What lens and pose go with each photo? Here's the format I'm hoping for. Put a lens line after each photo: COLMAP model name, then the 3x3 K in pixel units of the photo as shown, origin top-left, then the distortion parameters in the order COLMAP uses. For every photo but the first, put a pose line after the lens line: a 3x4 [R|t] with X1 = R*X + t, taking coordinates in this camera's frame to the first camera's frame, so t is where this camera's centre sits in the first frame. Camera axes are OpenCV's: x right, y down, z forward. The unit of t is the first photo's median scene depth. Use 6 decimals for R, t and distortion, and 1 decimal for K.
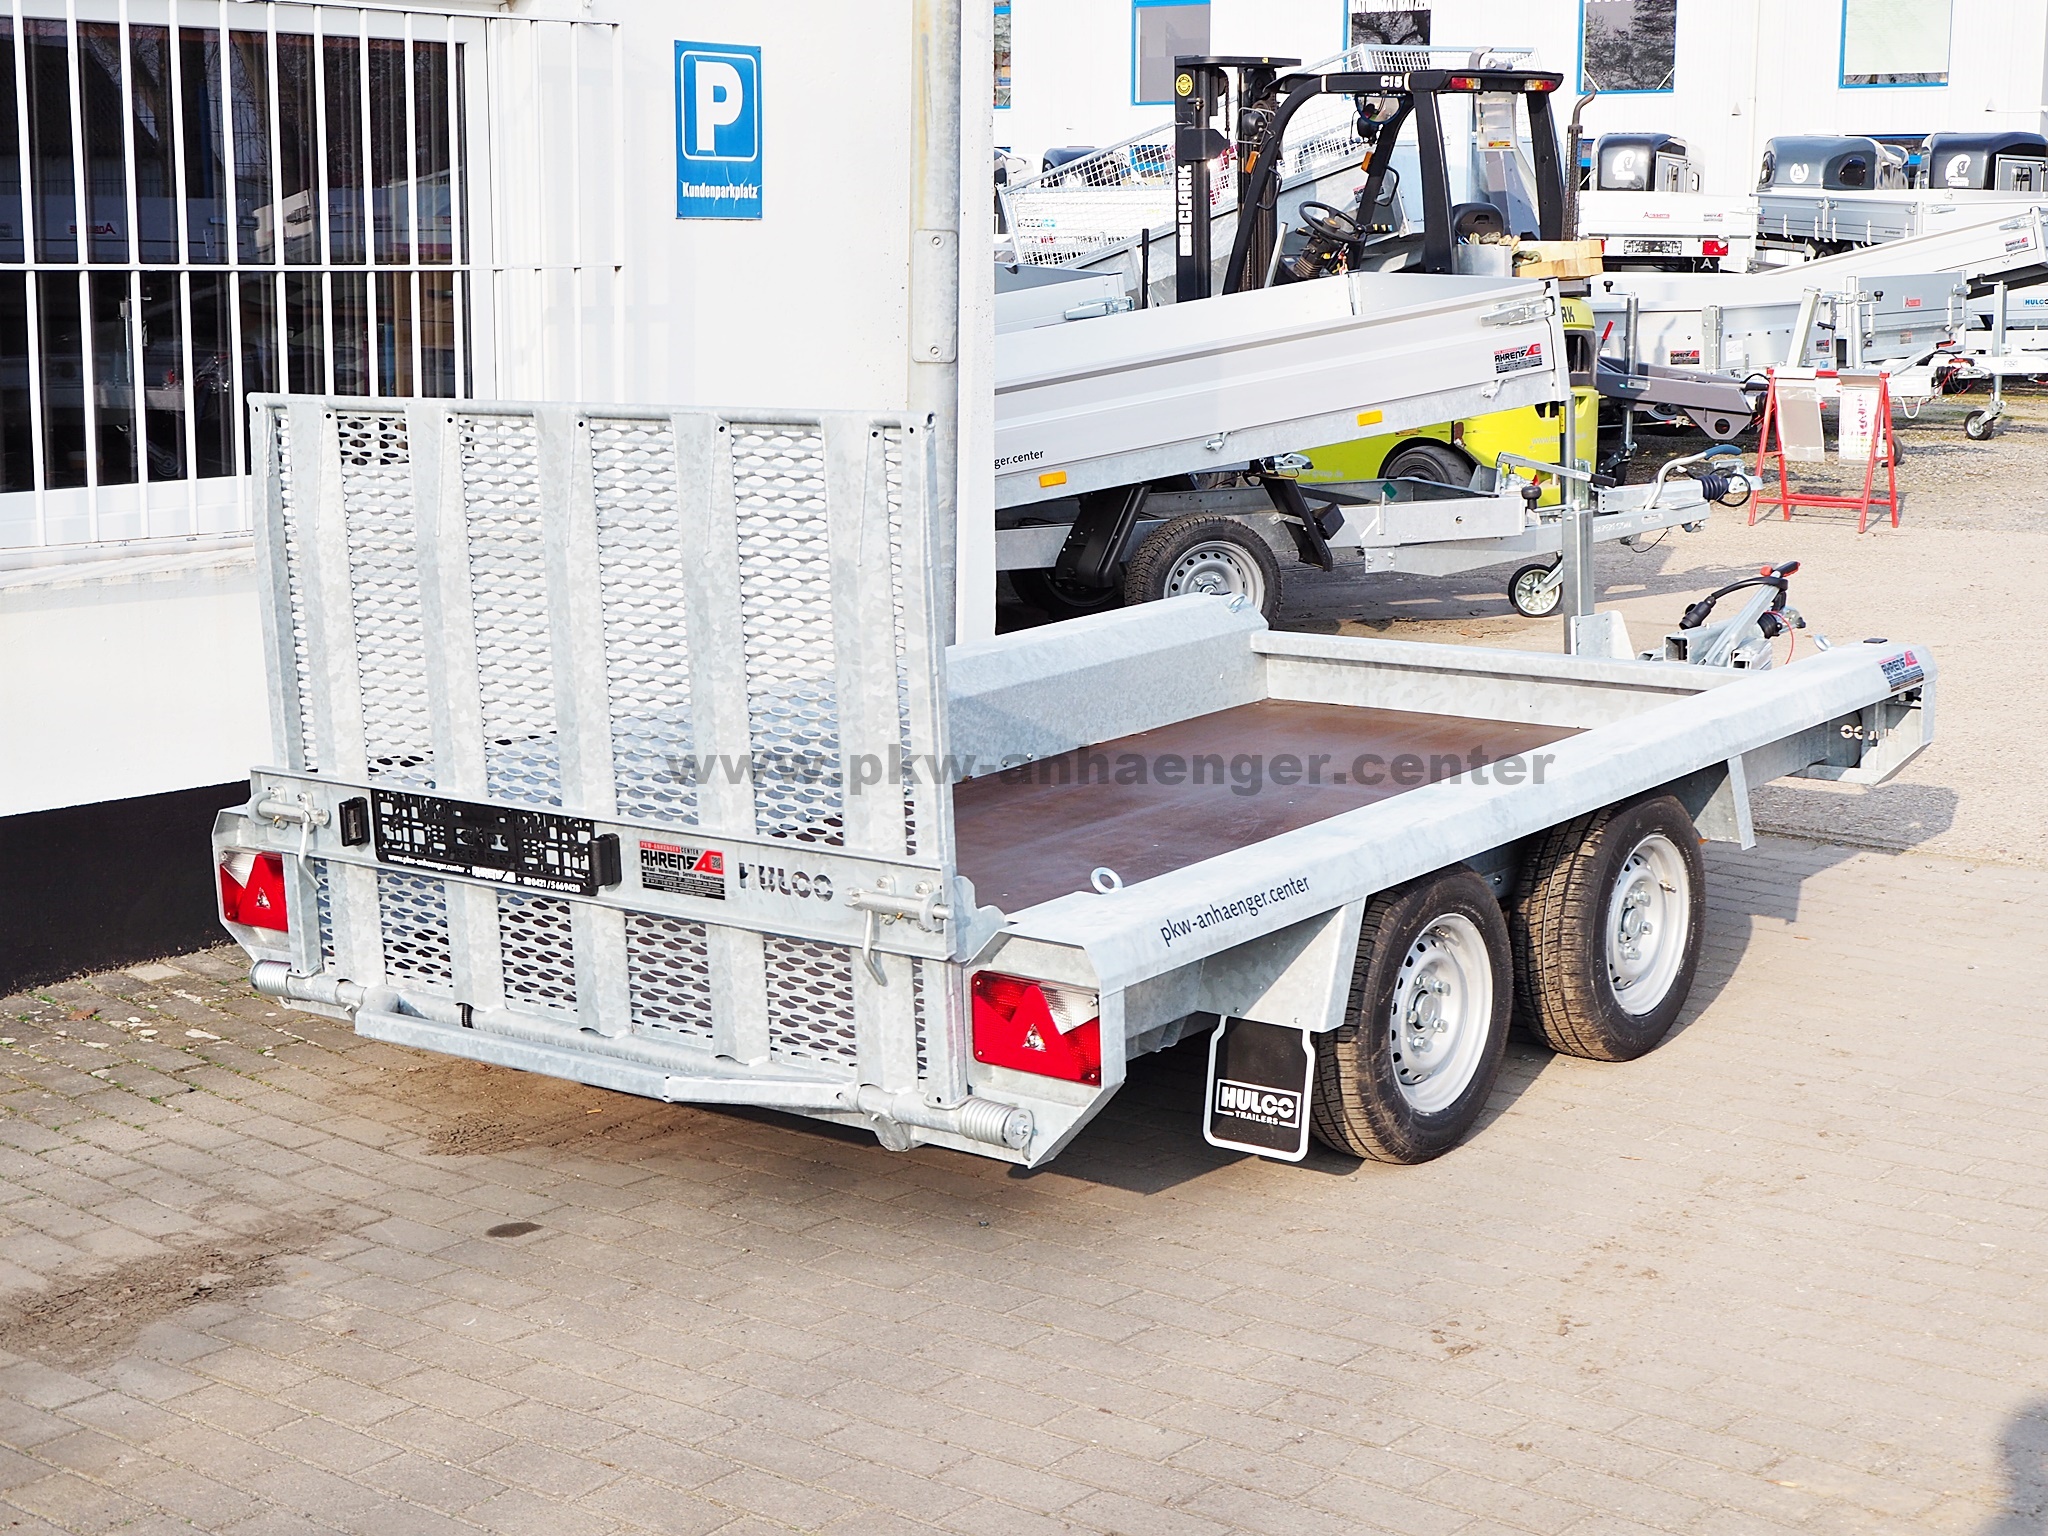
lens RADIAL K [[3187.0, 0, 1035.3], [0, 3187.0, 774.1], [0, 0, 1]] dist [0.016913, 0.000000]
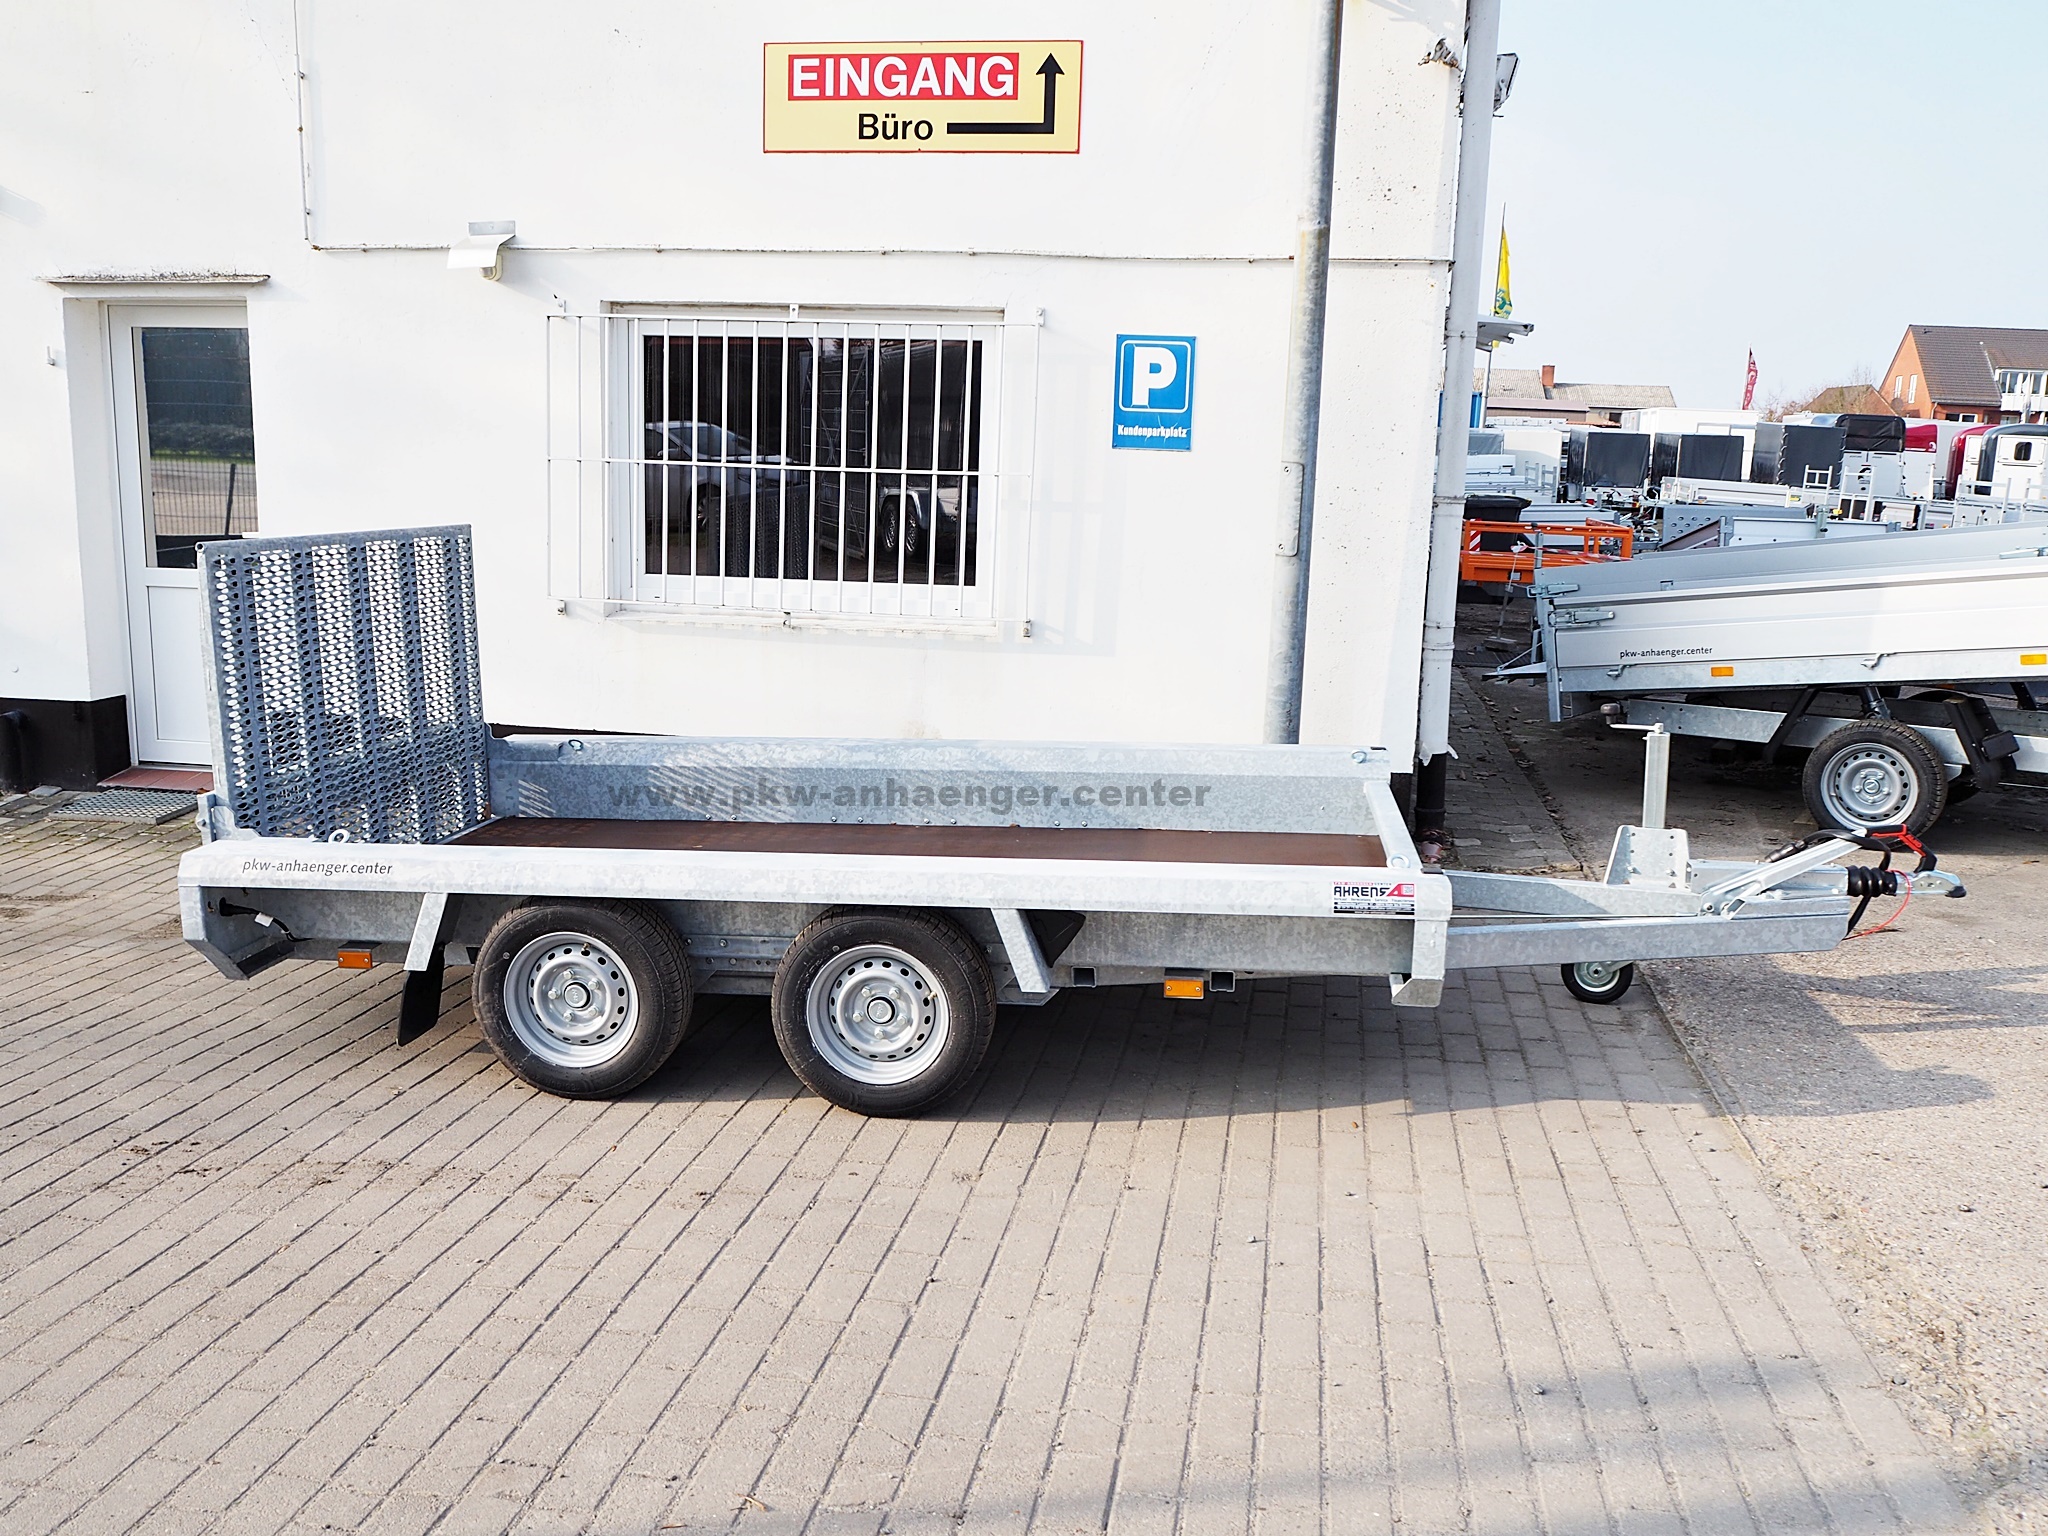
lens RADIAL K [[1721.7, 0, 1028.1], [0, 1721.7, 772.4], [0, 0, 1]] dist [-0.046098, 0.002680]
pose [[0.491688, 0.176654, -0.852664, 0.739067], [-0.175226, 0.979247, 0.101836, -0.118297], [0.852959, 0.099337, 0.512439, 0.667680]]
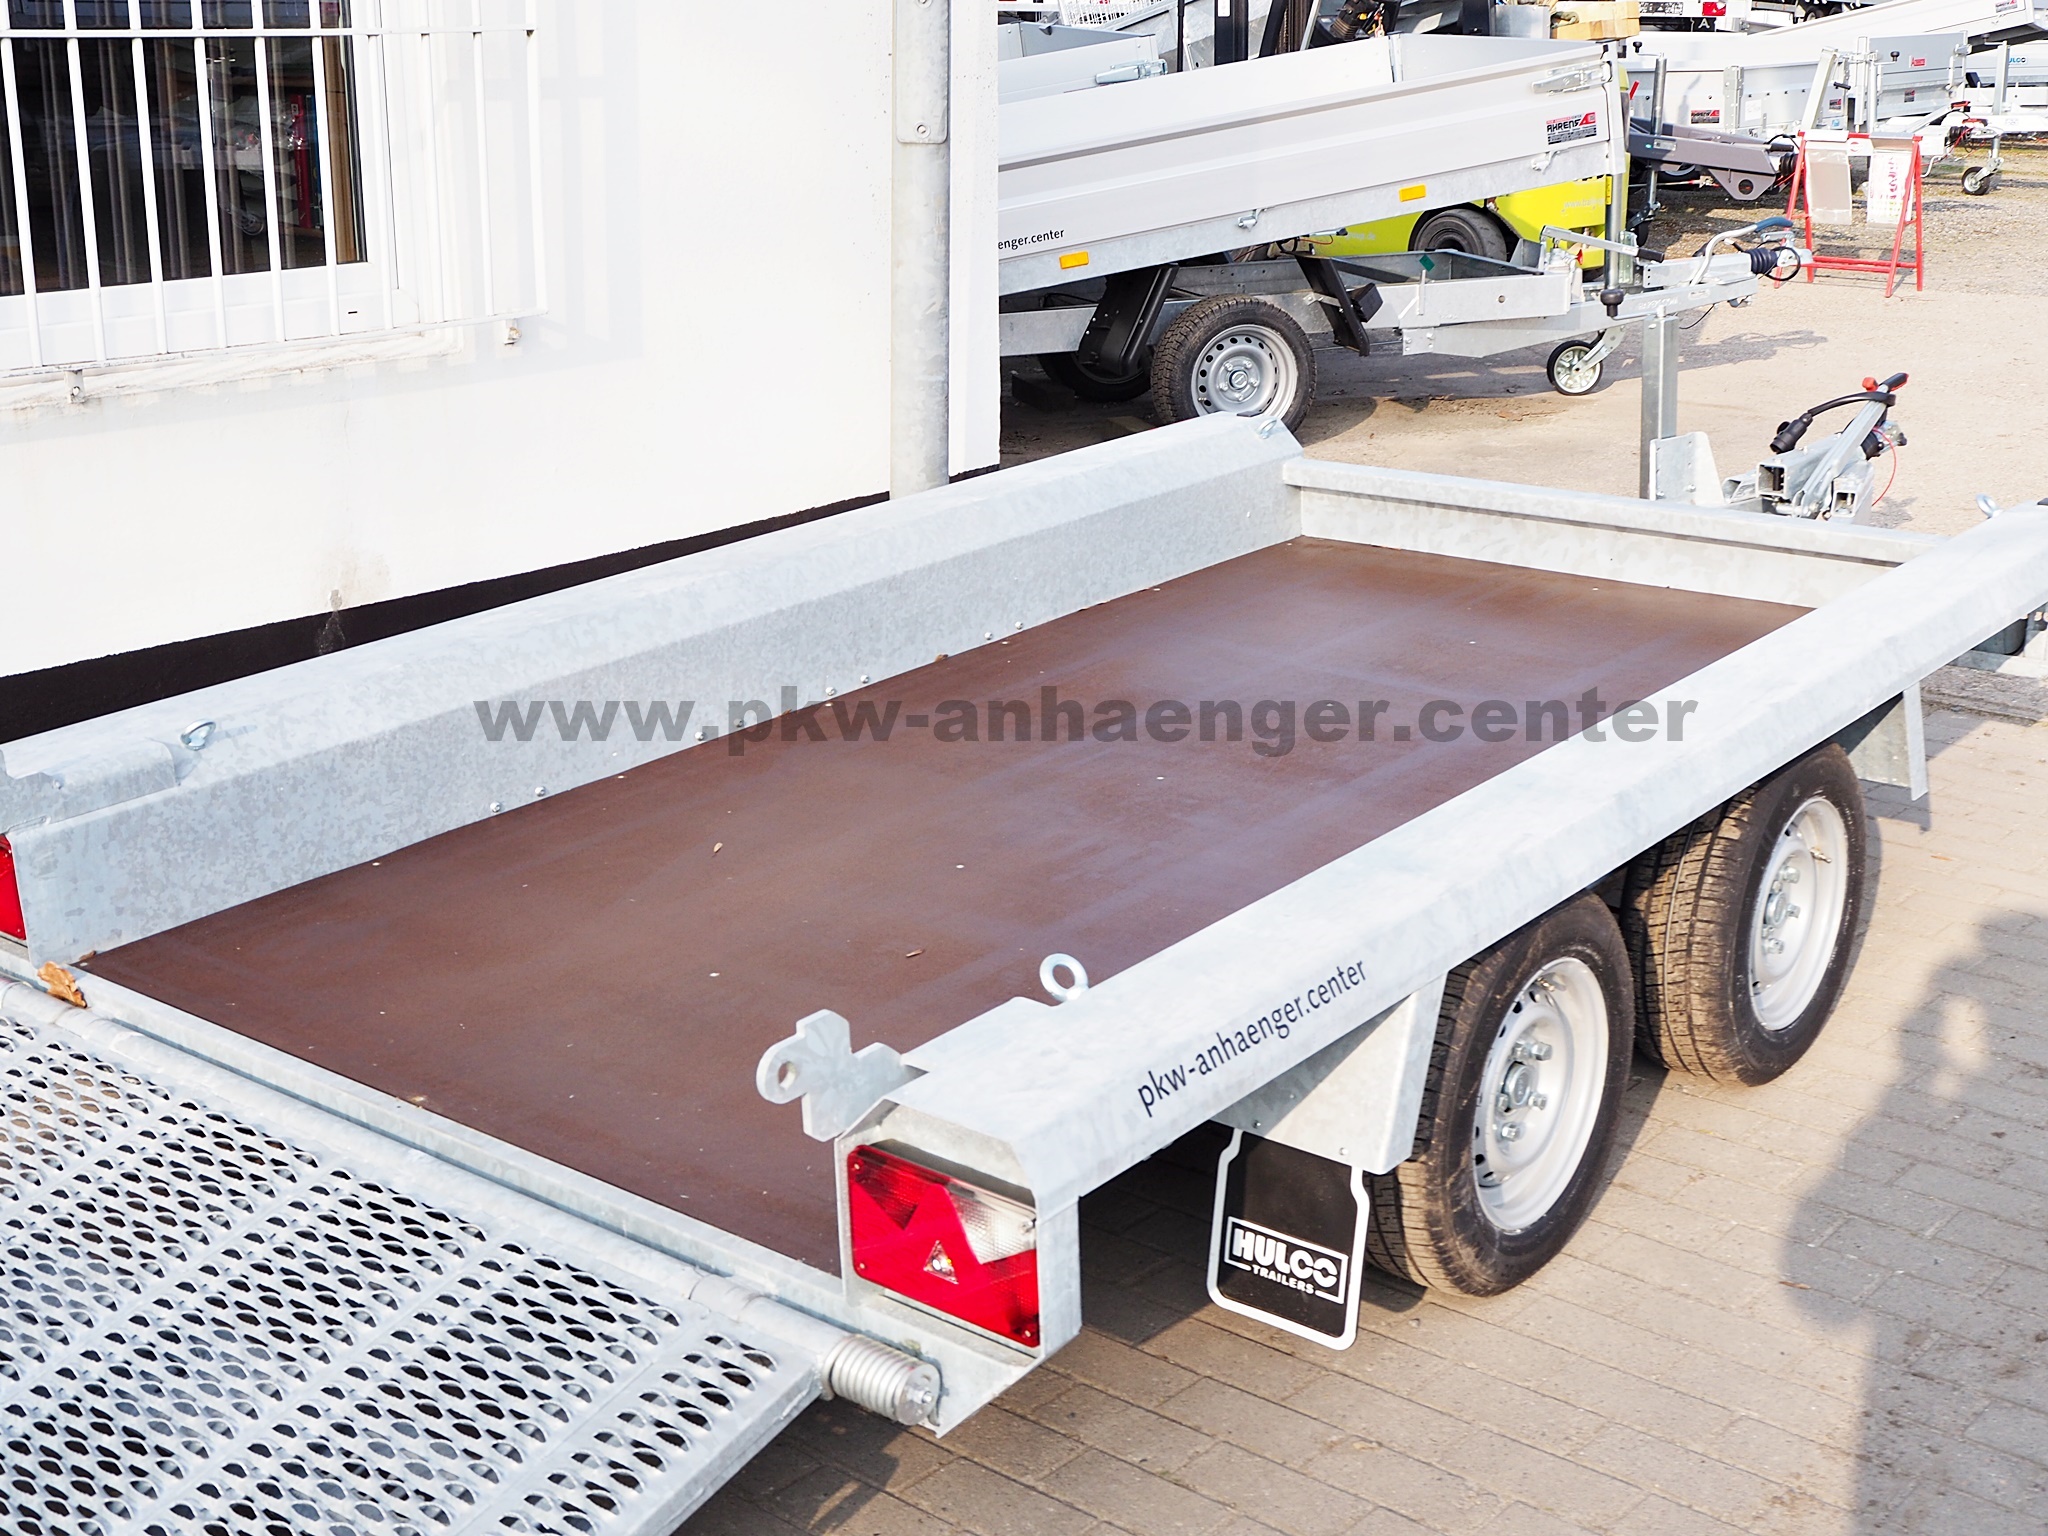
lens RADIAL K [[2563.1, 0, 1035.3], [0, 2563.1, 752.3], [0, 0, 1]] dist [-0.001325, 0.000000]
pose [[0.999631, 0.006412, -0.026389, 0.023870], [-0.003250, 0.992987, 0.118177, -0.060247], [0.026962, -0.118048, 0.992642, 0.370578]]
